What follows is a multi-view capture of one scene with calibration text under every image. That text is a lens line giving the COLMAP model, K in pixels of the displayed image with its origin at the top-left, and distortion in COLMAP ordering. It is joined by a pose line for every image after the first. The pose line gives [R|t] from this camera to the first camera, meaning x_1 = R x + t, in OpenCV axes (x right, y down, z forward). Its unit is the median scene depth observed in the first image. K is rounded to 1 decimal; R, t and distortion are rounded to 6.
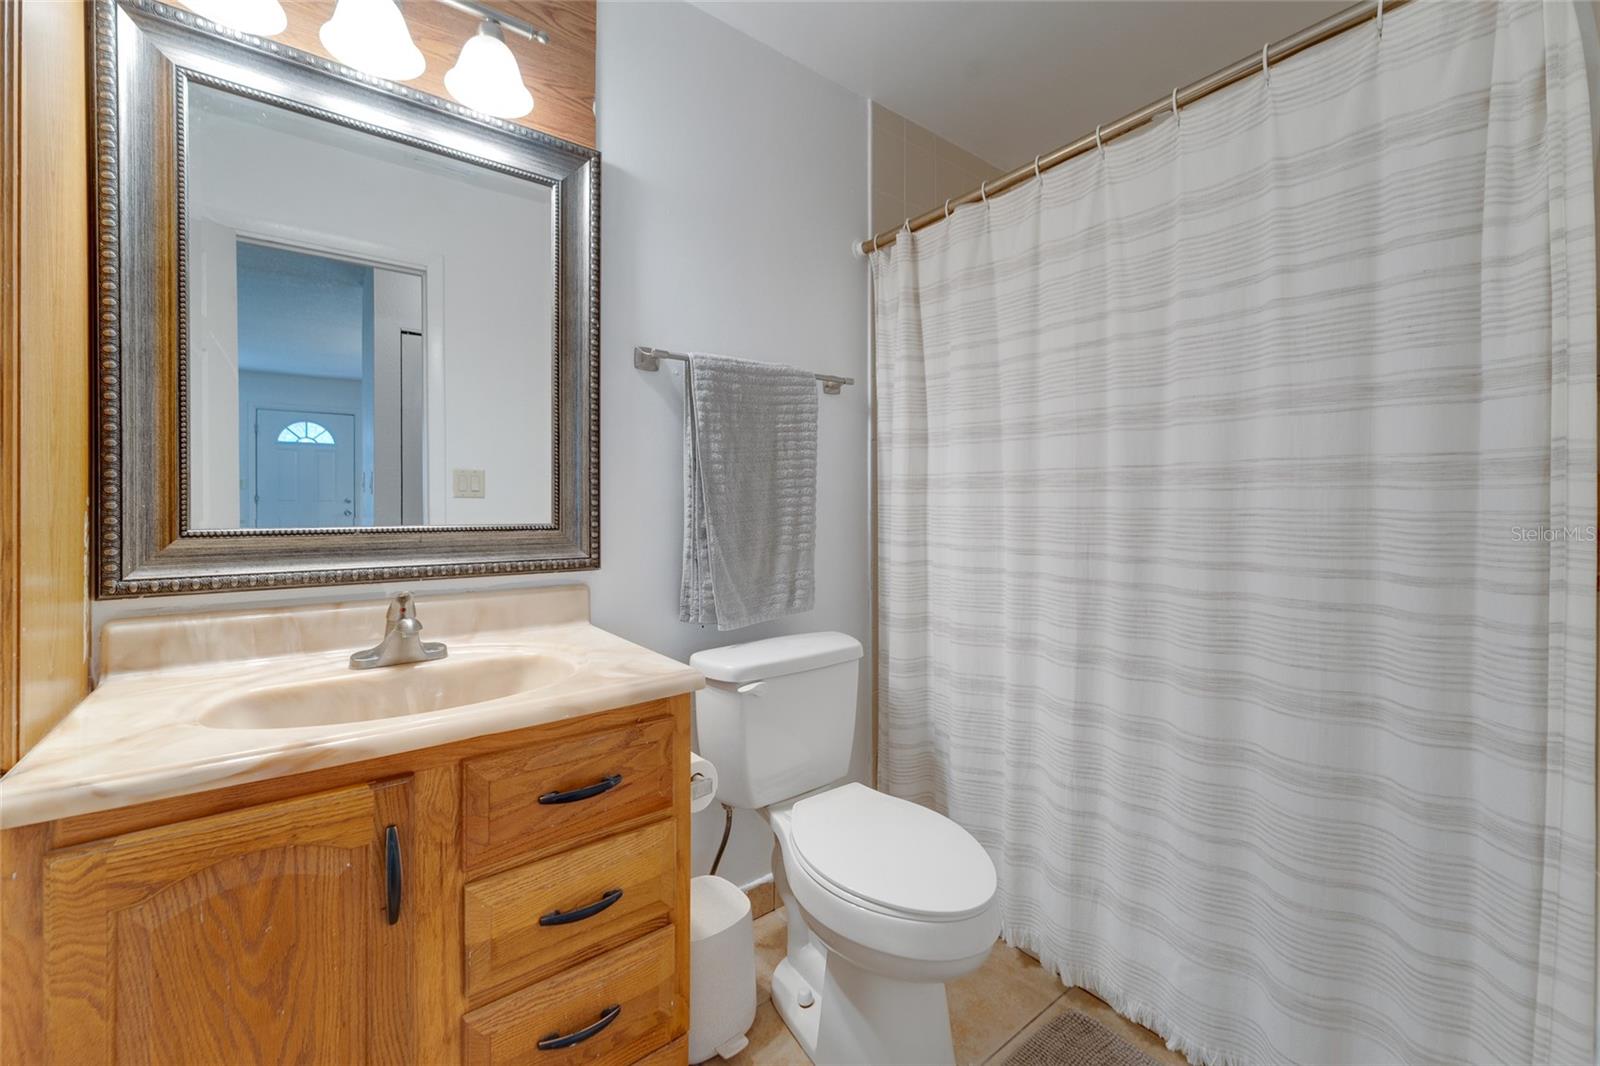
lens RADIAL K [[647.7, 0, 804.9], [0, 647.7, 506.1], [0, 0, 1]] dist [0.005495, -0.001924]
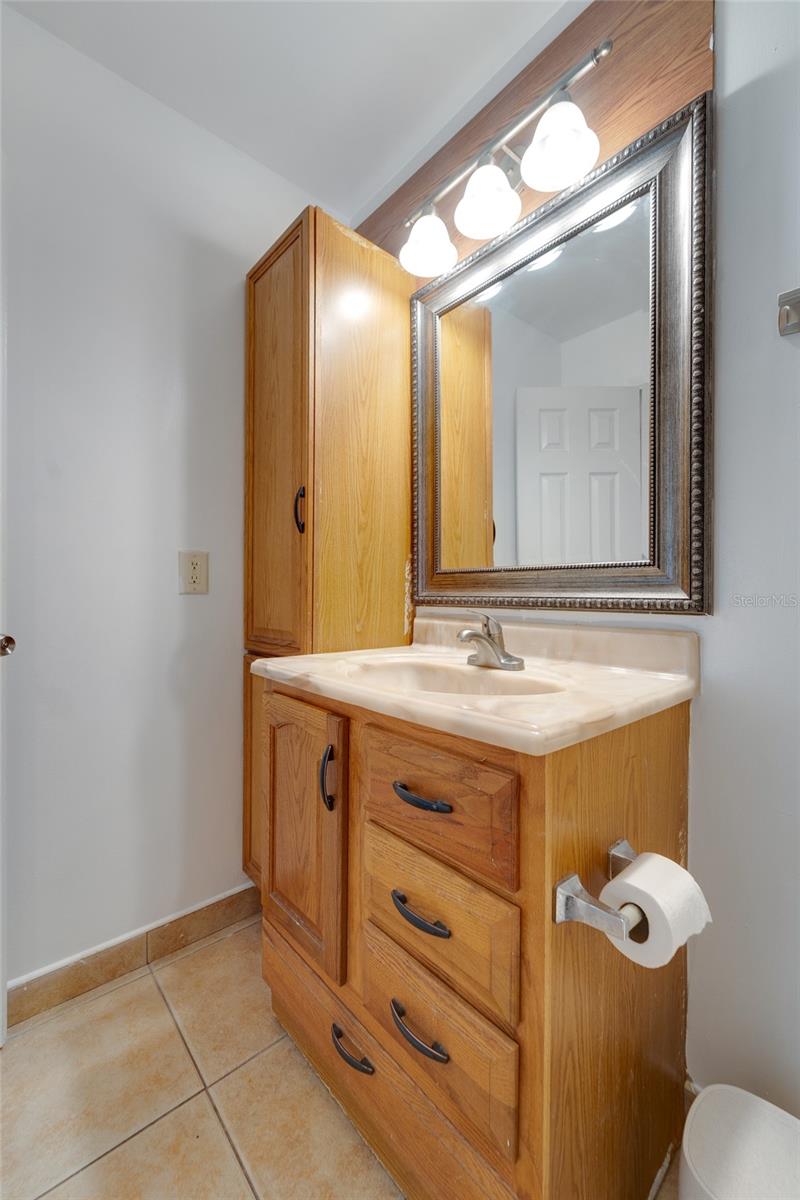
lens RADIAL K [[485.8, 0, 392.6], [0, 485.8, 594.0], [0, 0, 1]] dist [0.005495, -0.001924]
pose [[0.043103, -0.001101, -0.999070, 0.369531], [-0.010122, 0.999948, -0.001539, 0.106543], [0.999019, 0.010179, 0.043090, 0.816341]]
